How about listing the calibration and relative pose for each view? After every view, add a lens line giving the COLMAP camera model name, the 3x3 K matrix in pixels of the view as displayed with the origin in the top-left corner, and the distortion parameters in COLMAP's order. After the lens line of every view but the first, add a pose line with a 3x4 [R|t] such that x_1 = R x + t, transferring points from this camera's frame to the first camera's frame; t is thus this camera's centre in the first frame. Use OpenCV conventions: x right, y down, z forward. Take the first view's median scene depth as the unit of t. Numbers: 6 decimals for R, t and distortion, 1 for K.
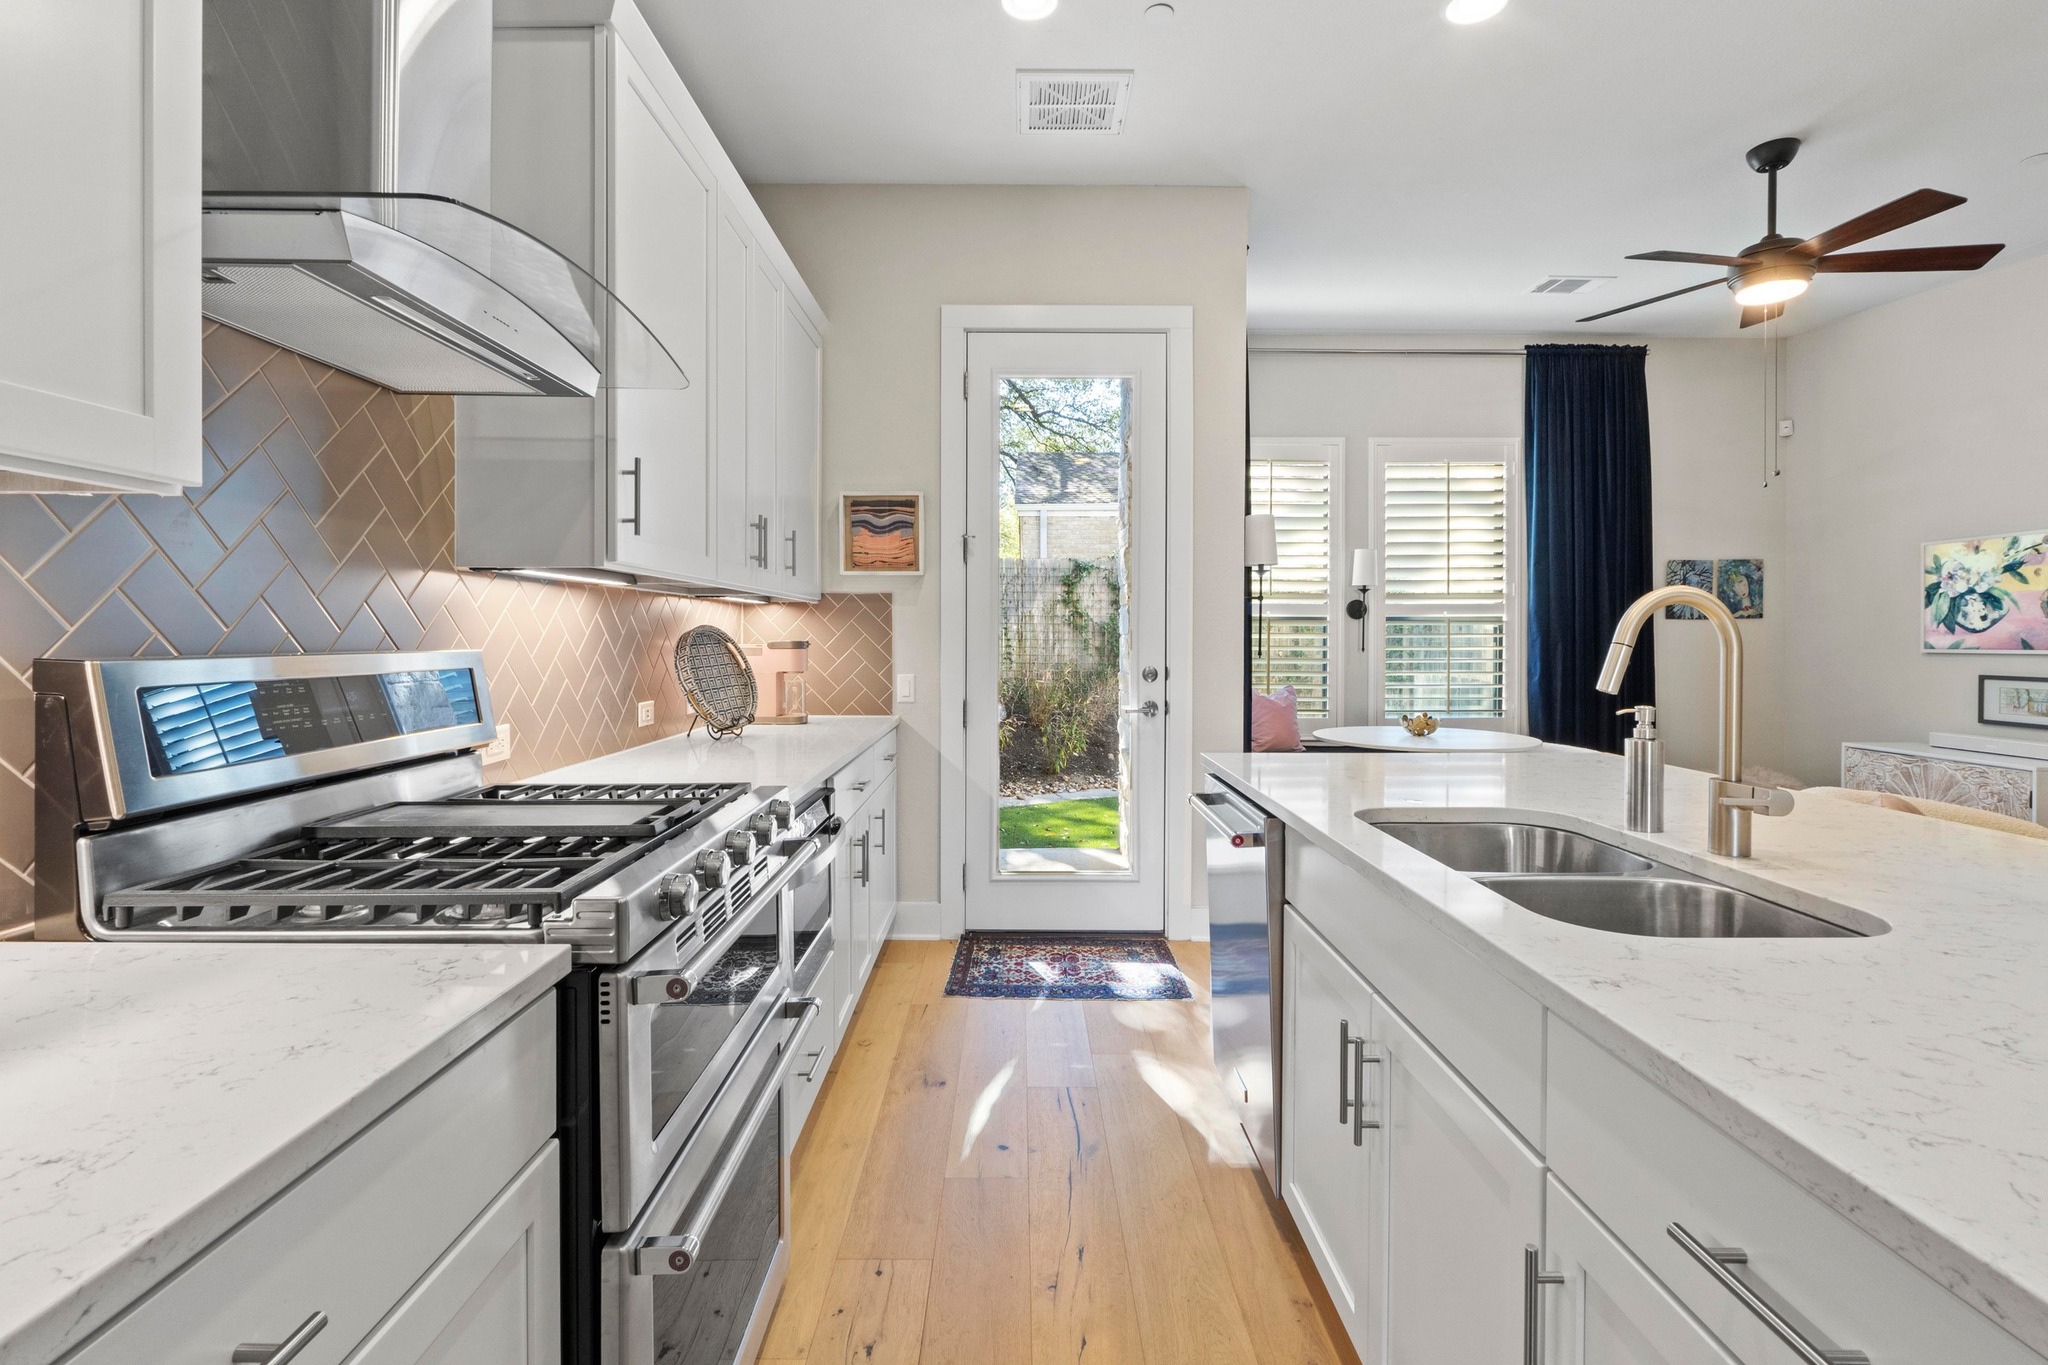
lens RADIAL K [[932.1, 0, 1020.7], [0, 932.1, 641.1], [0, 0, 1]] dist [-0.003561, -0.000552]
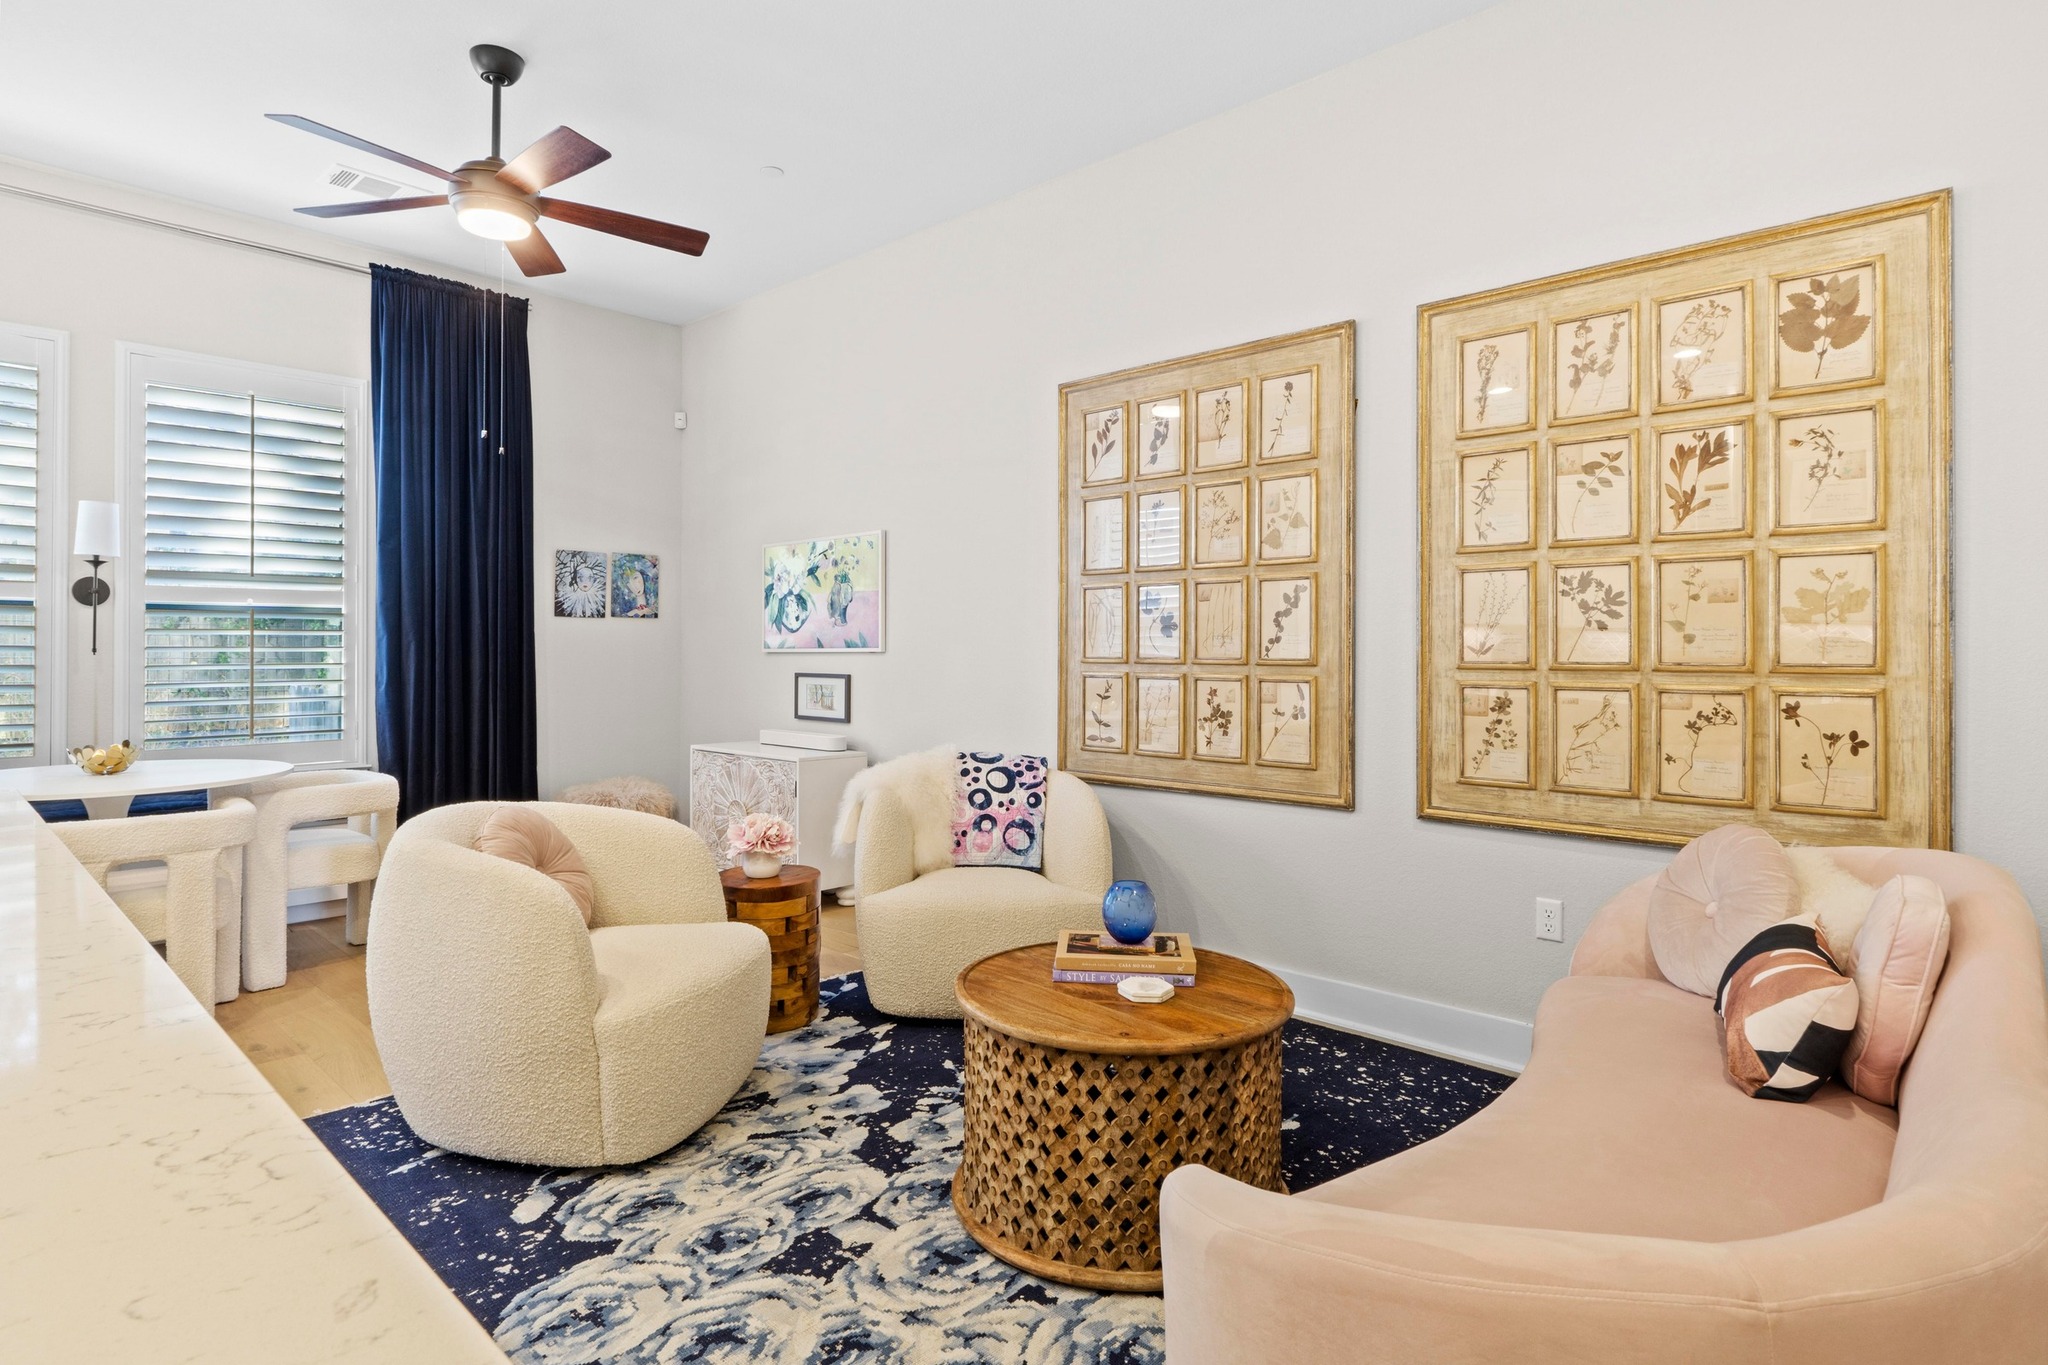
lens RADIAL K [[1073.5, 0, 1020.6], [0, 1073.5, 649.9], [0, 0, 1]] dist [-0.004176, -0.000808]
pose [[0.690341, 0.000877, 0.723483, 0.396148], [0.001660, 0.999995, -0.002796, 0.017178], [-0.723482, 0.003131, 0.690336, -0.025798]]
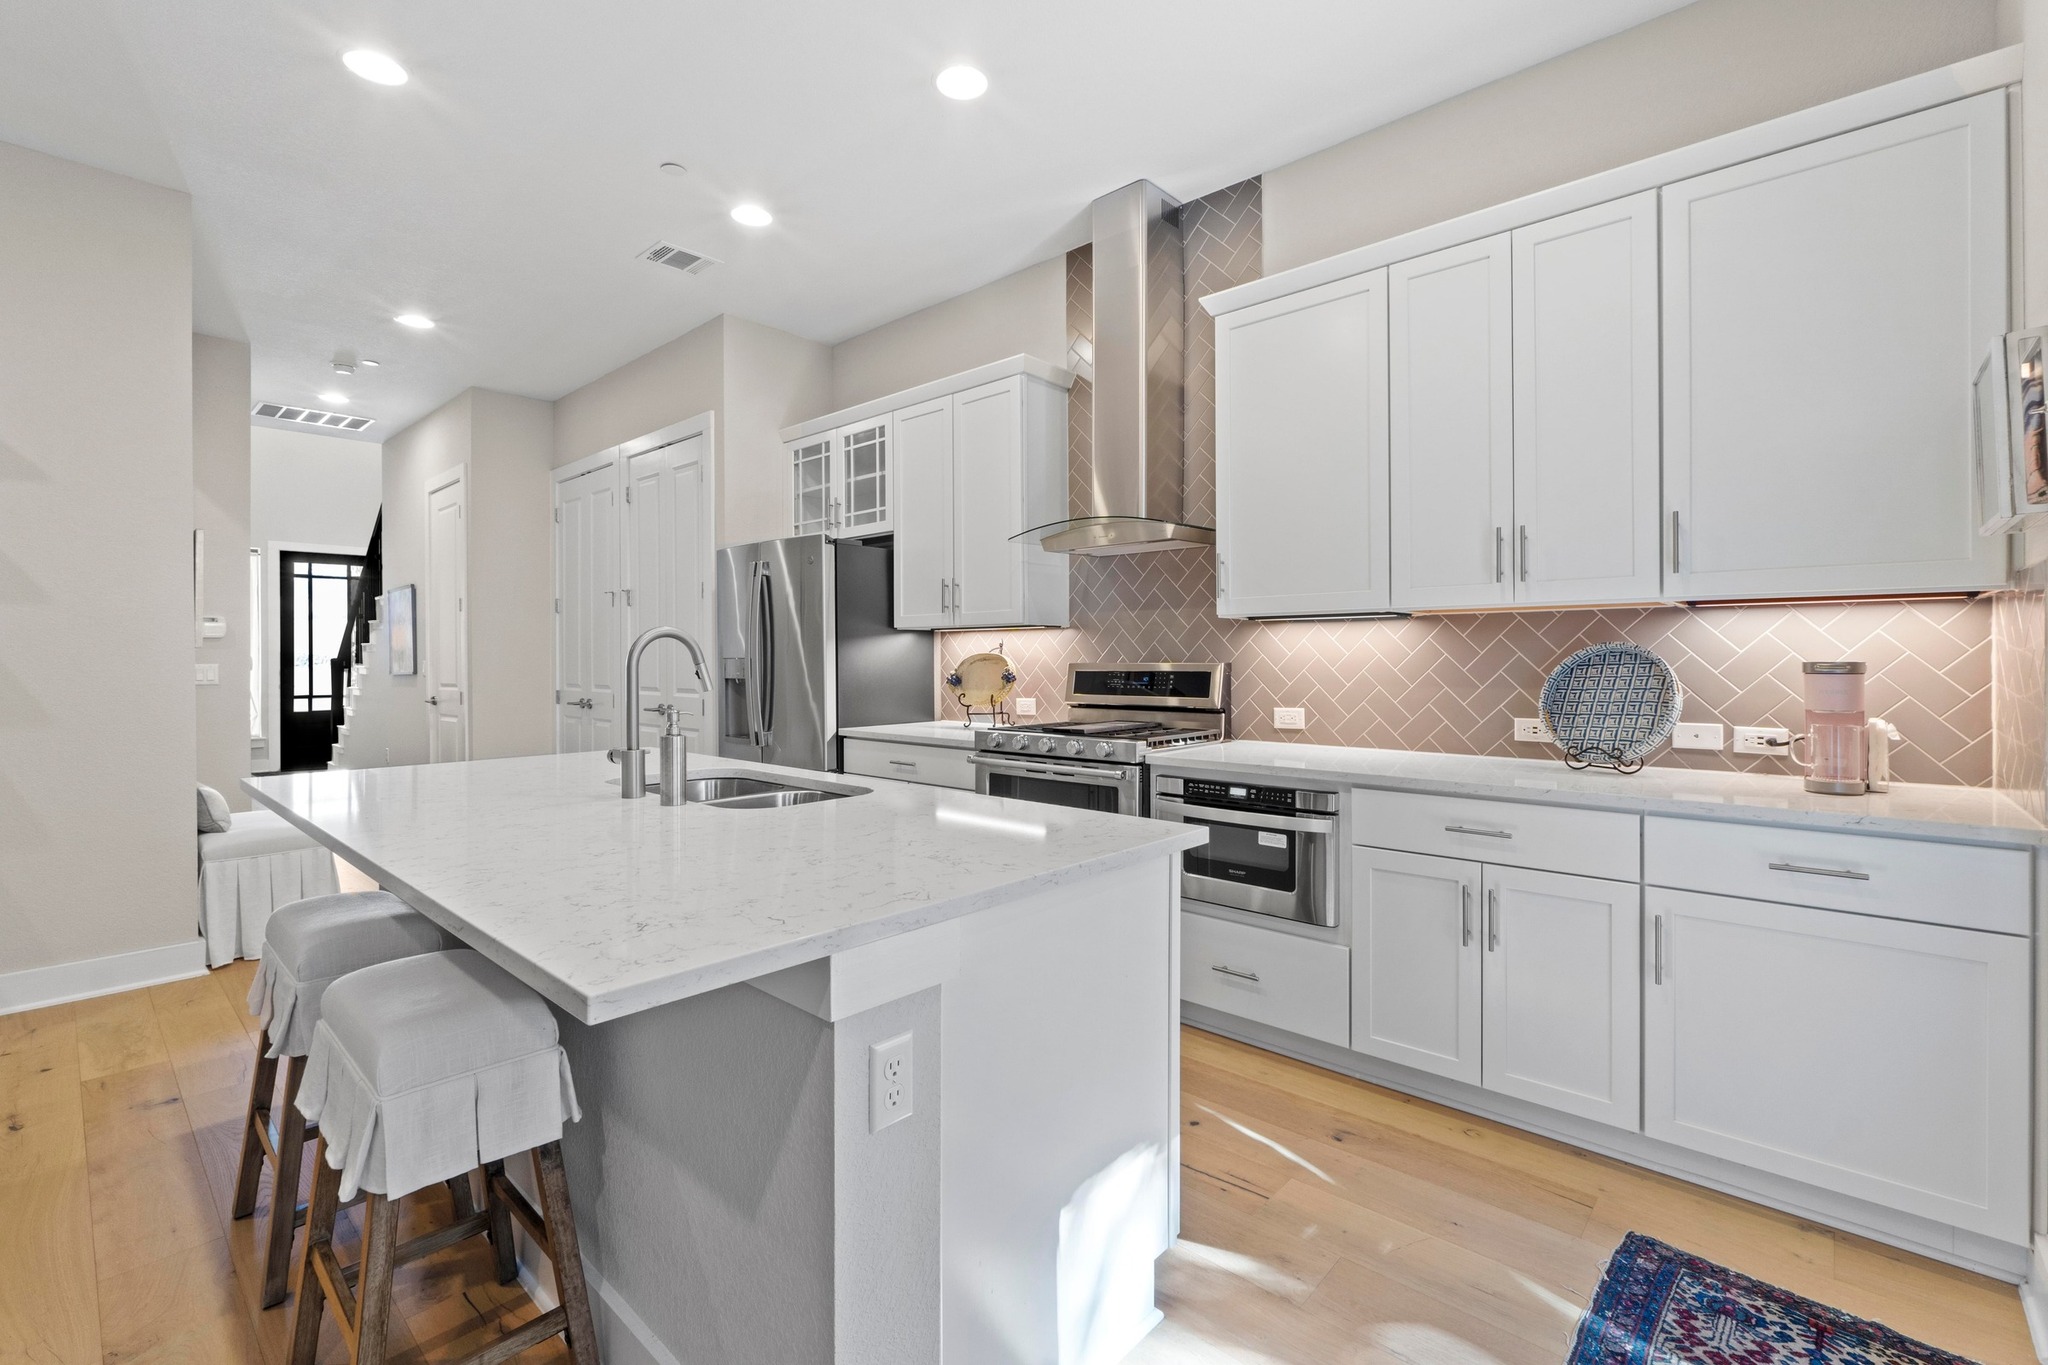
lens RADIAL K [[905.2, 0, 1028.9], [0, 905.2, 654.6], [0, 0, 1]] dist [-0.001772, -0.000197]
pose [[-0.674421, 0.001022, -0.738346, 0.538550], [0.000028, 0.999999, 0.001359, -0.005500], [0.738347, 0.000896, -0.674420, 0.944246]]
